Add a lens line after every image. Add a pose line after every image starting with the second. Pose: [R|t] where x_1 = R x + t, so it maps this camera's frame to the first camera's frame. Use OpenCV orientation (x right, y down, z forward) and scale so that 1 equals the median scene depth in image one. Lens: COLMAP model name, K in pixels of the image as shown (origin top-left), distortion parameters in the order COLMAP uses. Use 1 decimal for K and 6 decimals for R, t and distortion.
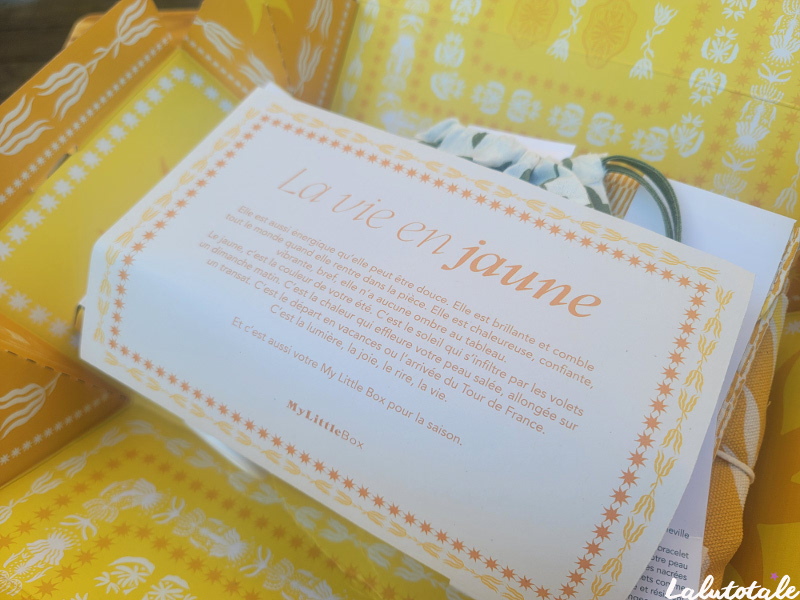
lens RADIAL K [[779.6, 0, 401.9], [0, 779.6, 274.3], [0, 0, 1]] dist [0.059207, -0.231751]
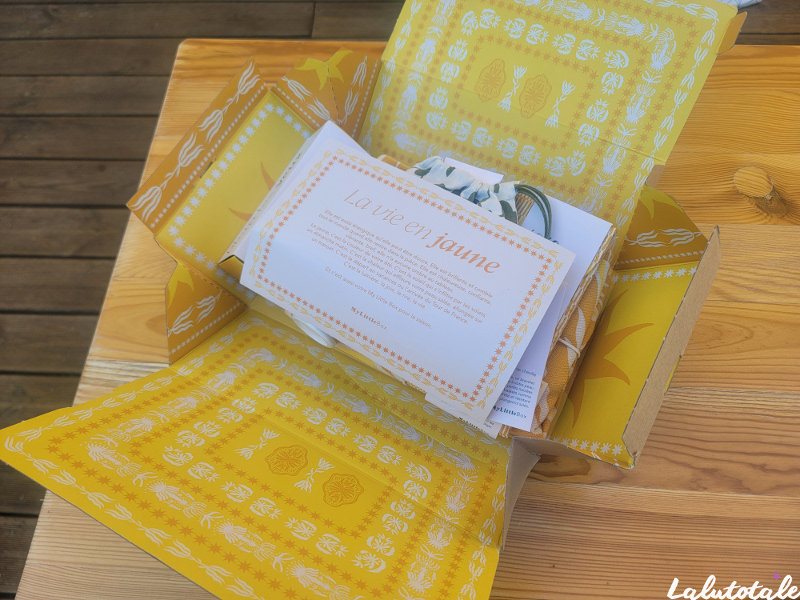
lens RADIAL K [[779.6, 0, 401.9], [0, 779.6, 274.3], [0, 0, 1]] dist [0.059207, -0.231751]
pose [[0.999433, 0.032588, 0.008456, -0.025426], [-0.033229, 0.995197, 0.092075, -0.111710], [-0.005415, -0.092304, 0.995716, -0.971631]]
